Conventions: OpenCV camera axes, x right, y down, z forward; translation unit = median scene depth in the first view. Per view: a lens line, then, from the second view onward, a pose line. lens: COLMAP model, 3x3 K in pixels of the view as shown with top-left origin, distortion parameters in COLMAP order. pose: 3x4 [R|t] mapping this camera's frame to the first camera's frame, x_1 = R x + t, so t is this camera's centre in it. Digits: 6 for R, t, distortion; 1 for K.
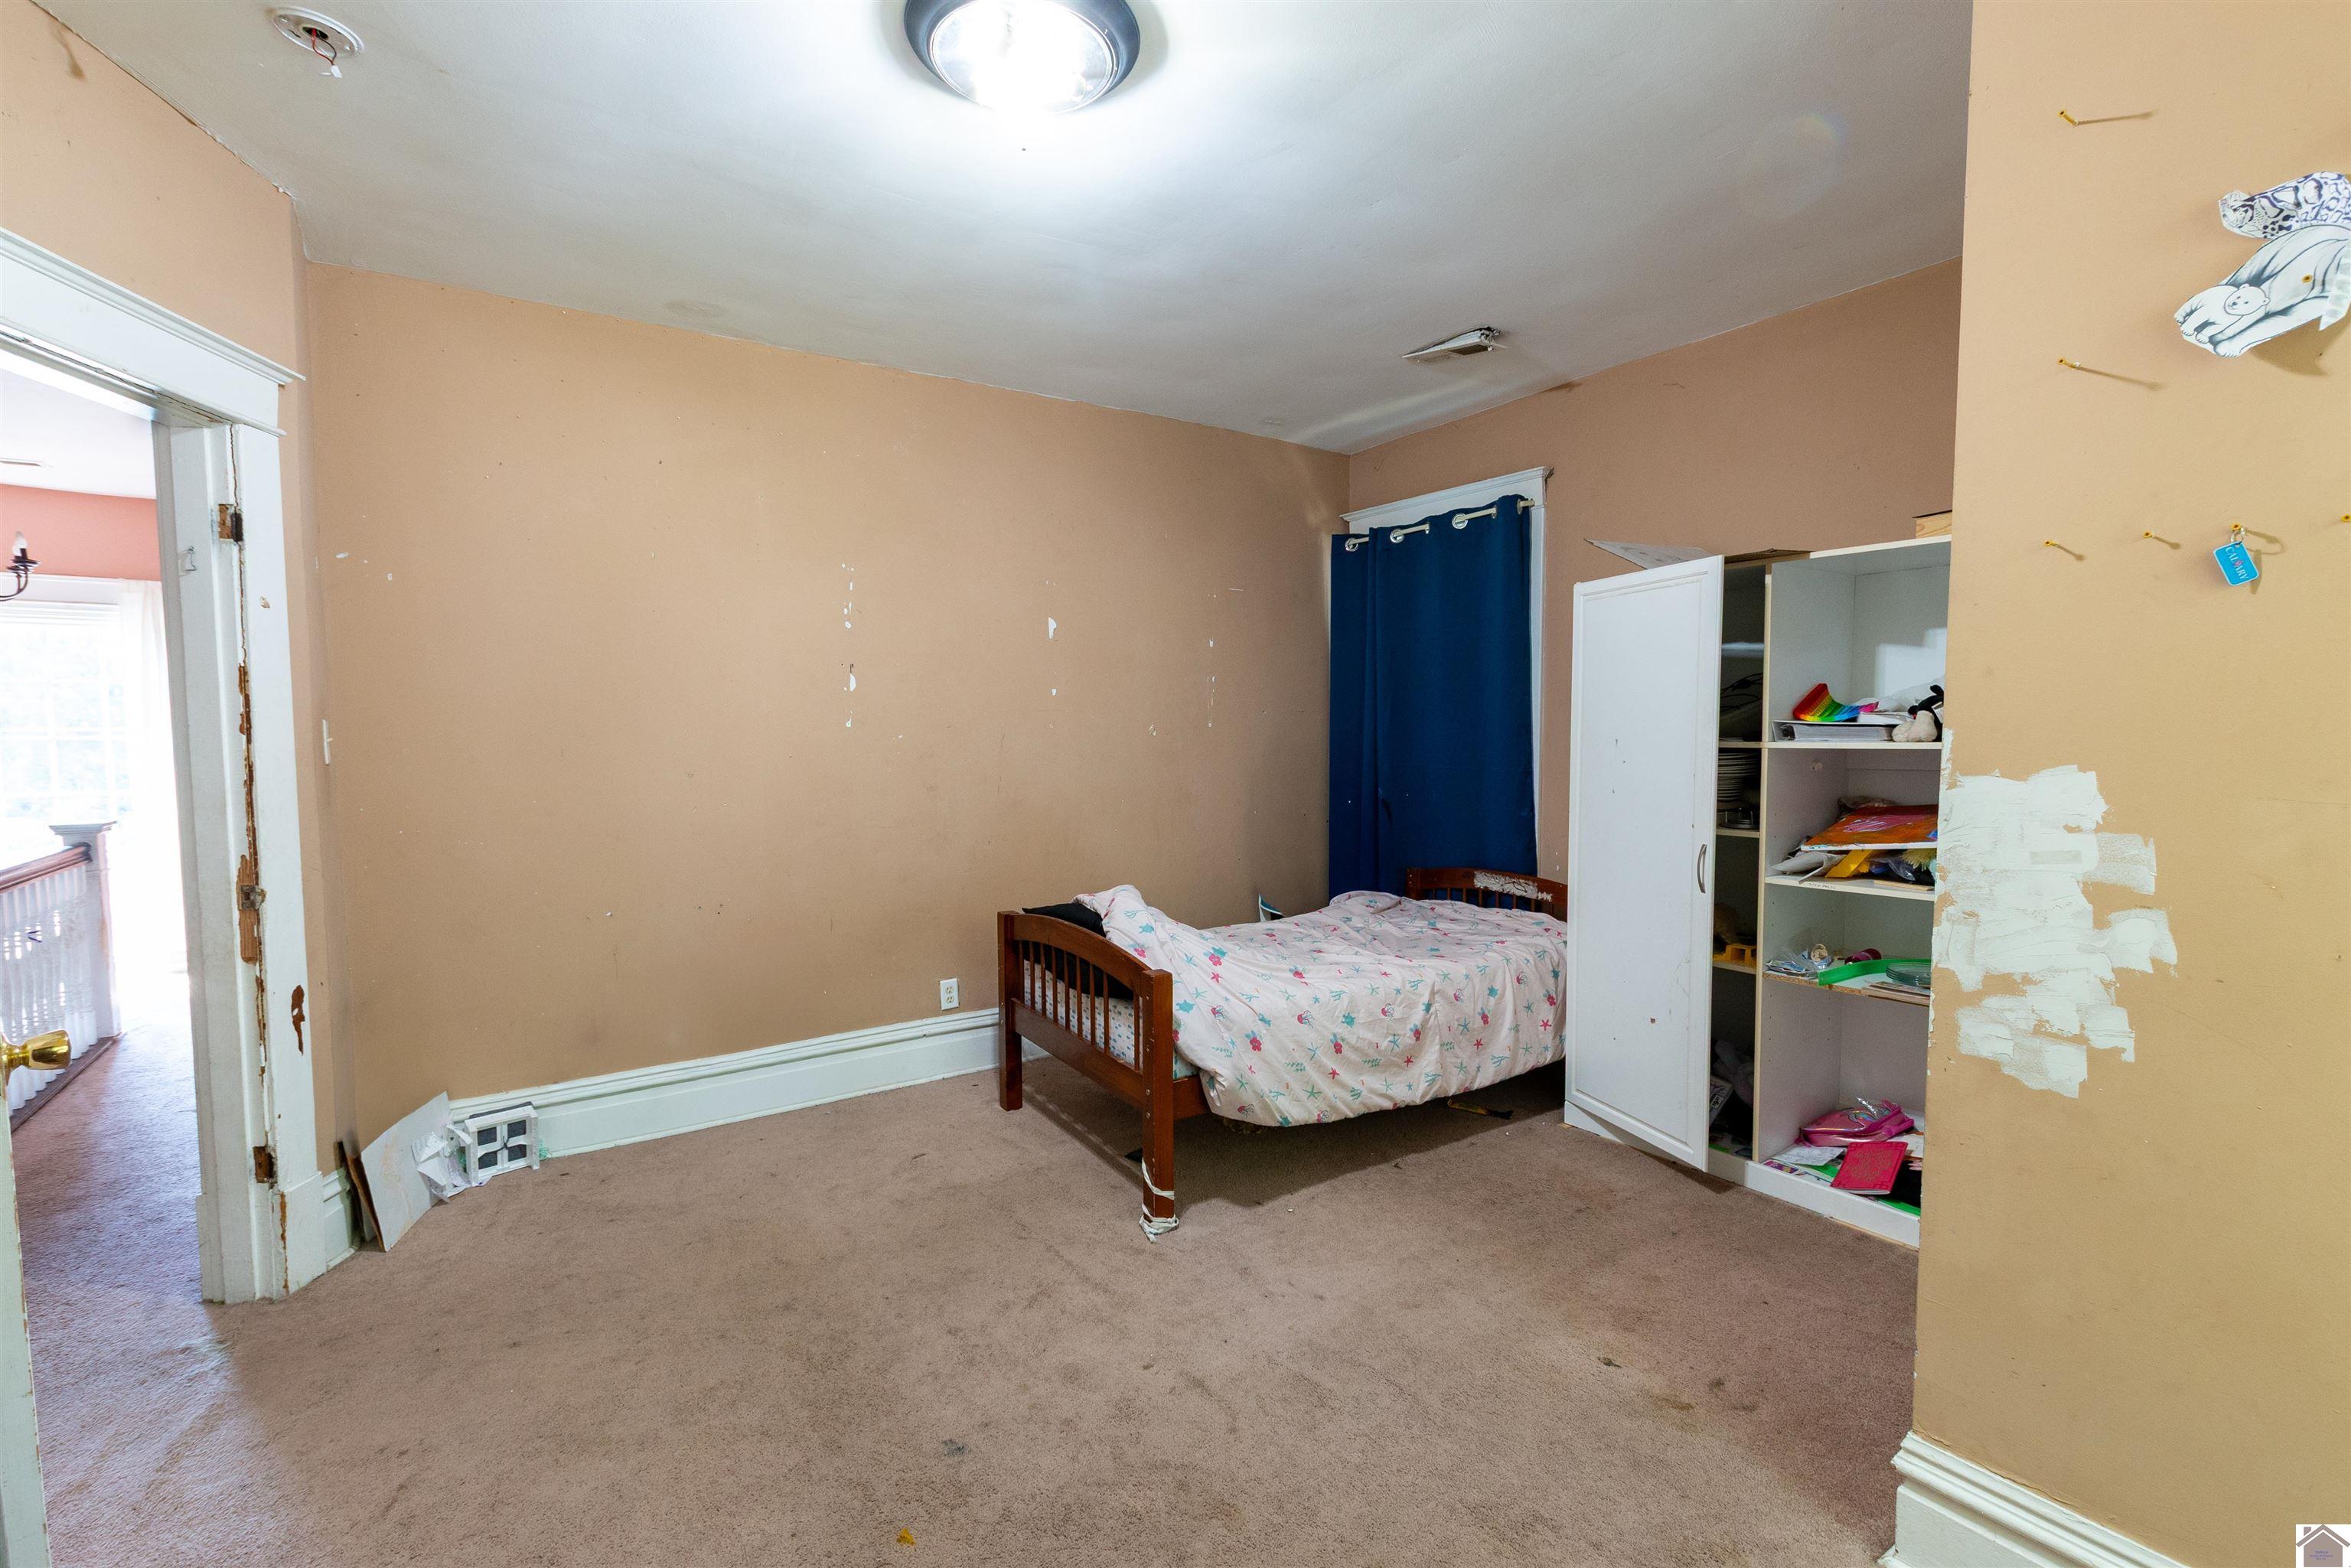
lens RADIAL K [[1017.0, 0, 1128.7], [0, 1017.0, 771.4], [0, 0, 1]] dist [0.010954, 0.000509]
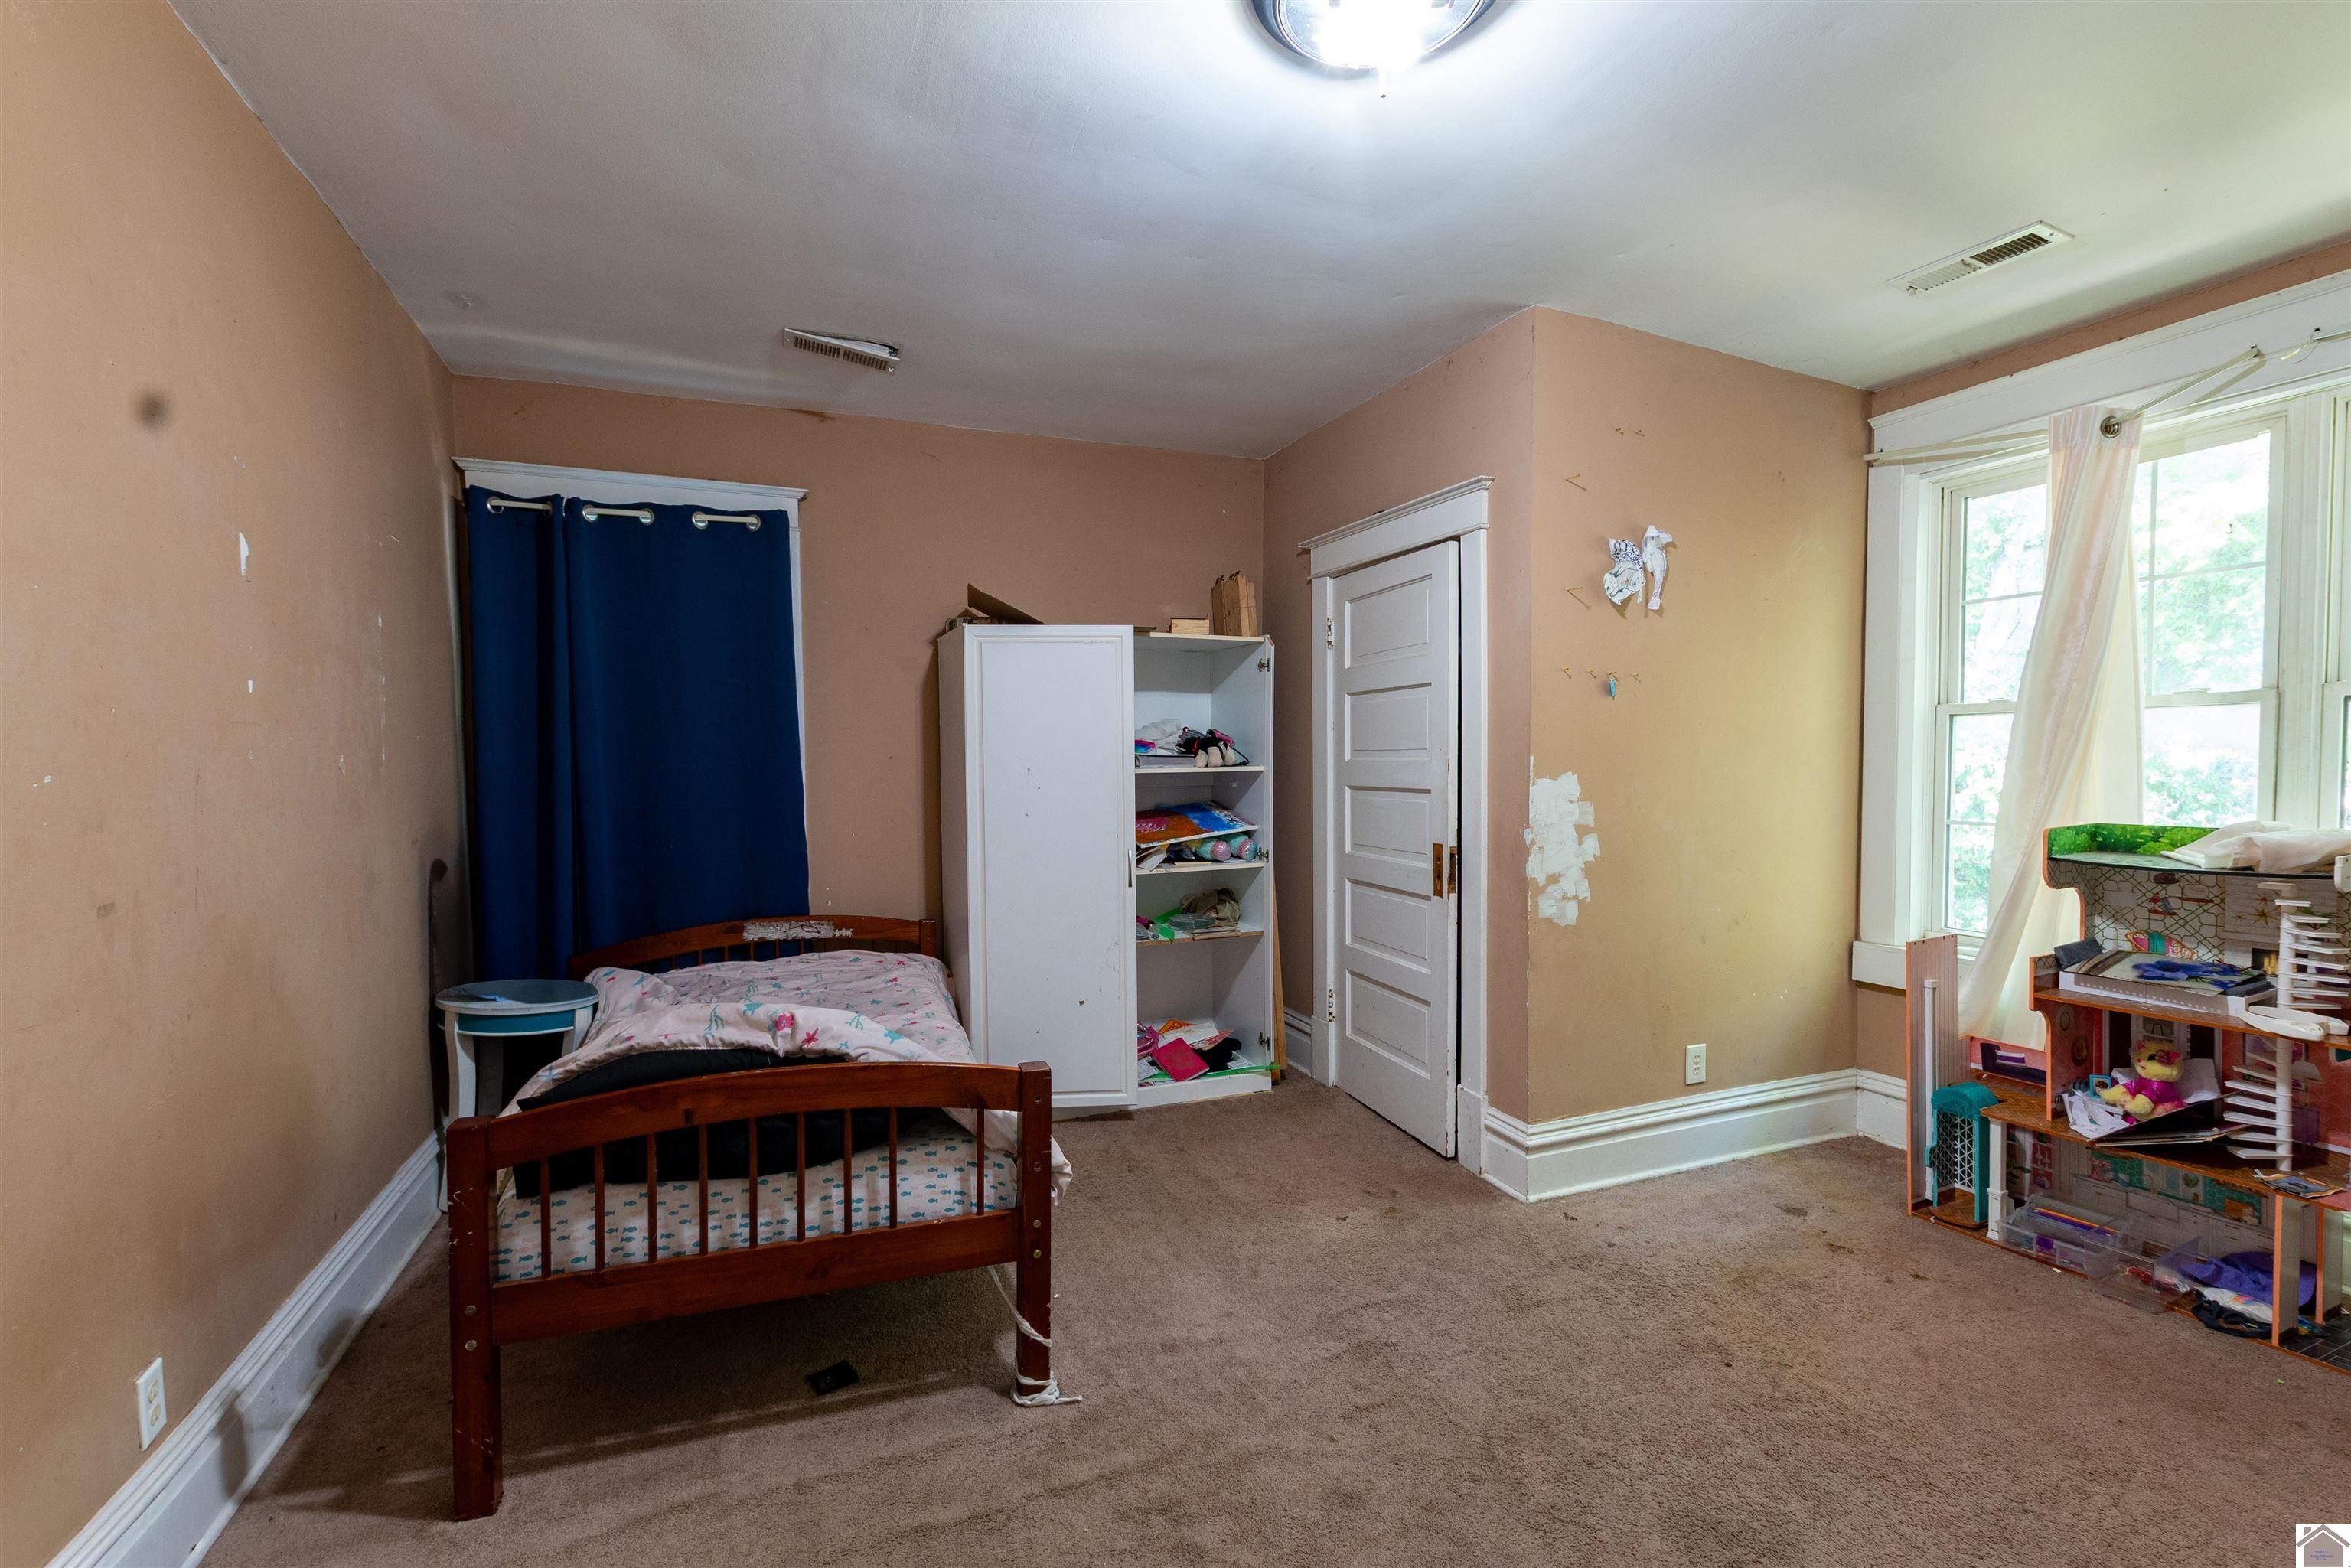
lens RADIAL K [[1017.0, 0, 1177.2], [0, 1017.0, 774.8], [0, 0, 1]] dist [0.010954, 0.000509]
pose [[0.204903, -0.013022, 0.978696, -0.570598], [0.047544, 0.998864, 0.003336, -0.019545], [-0.977627, 0.045848, 0.205289, 0.574239]]
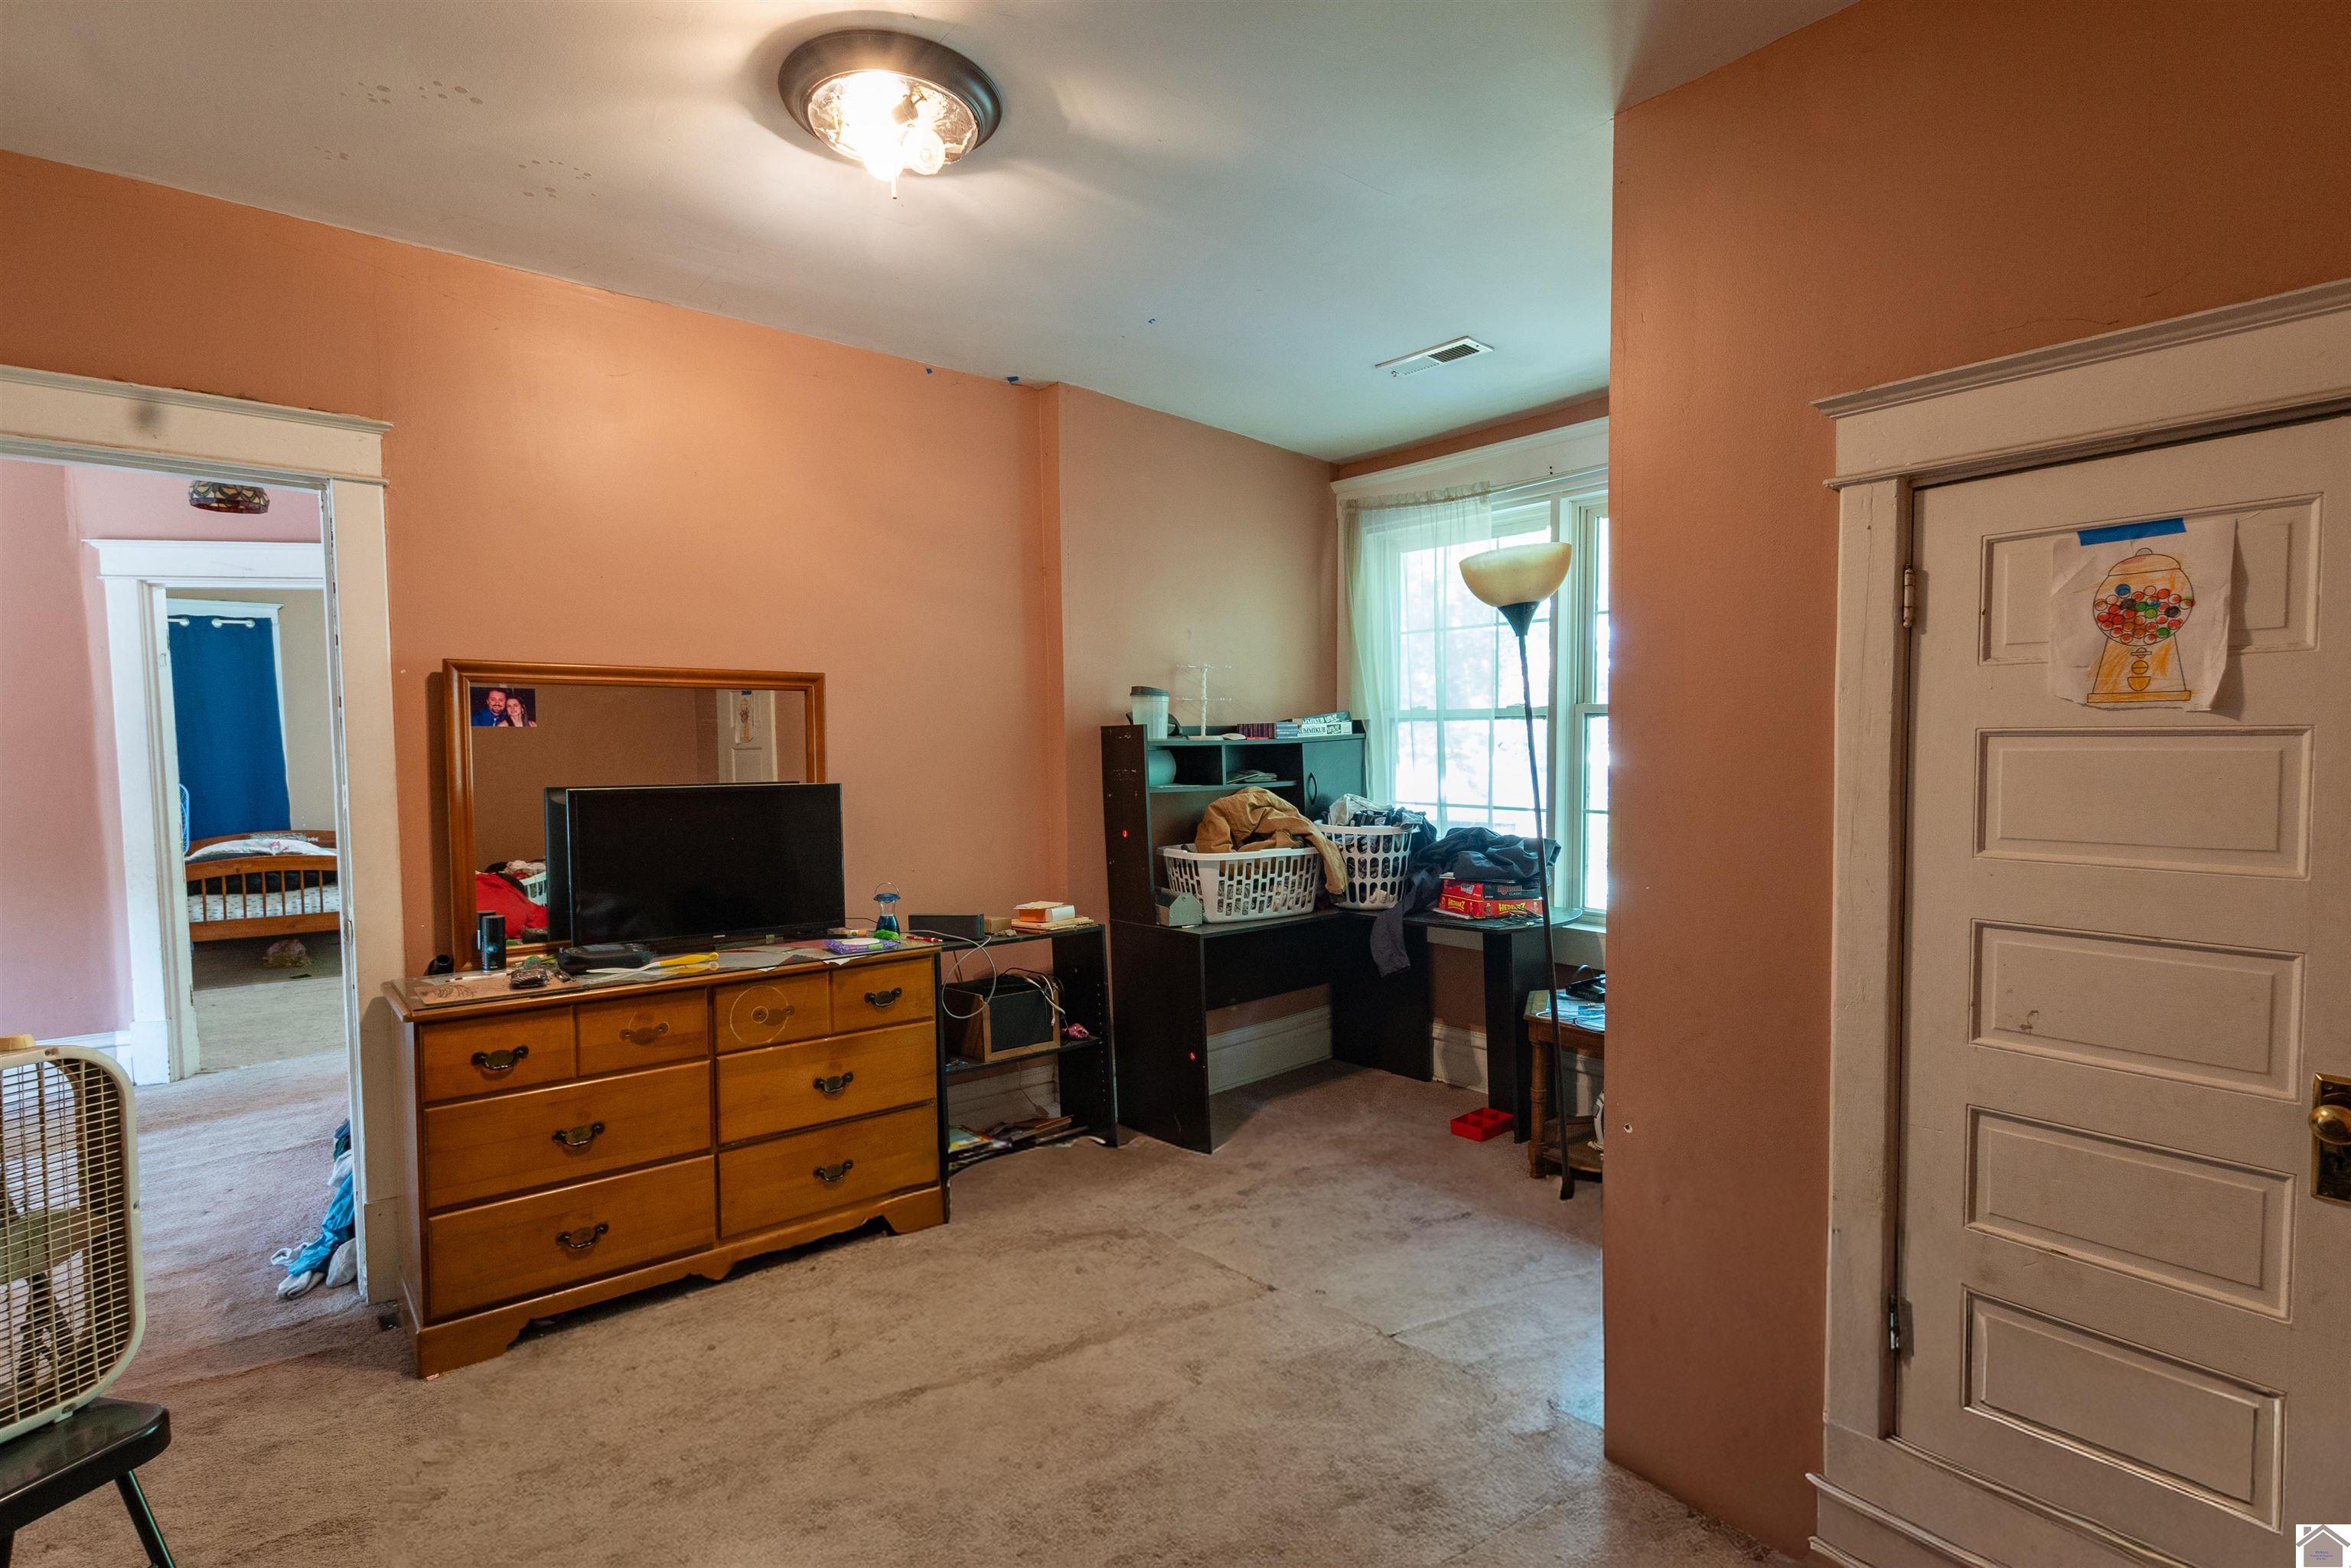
lens RADIAL K [[1114.3, 0, 1173.2], [0, 1114.3, 806.8], [0, 0, 1]] dist [-0.038384, -0.000879]
pose [[-0.119743, -0.024093, 0.992513, -1.964725], [0.060978, 0.997640, 0.031574, 0.095454], [-0.990931, 0.064302, -0.117991, -0.318315]]
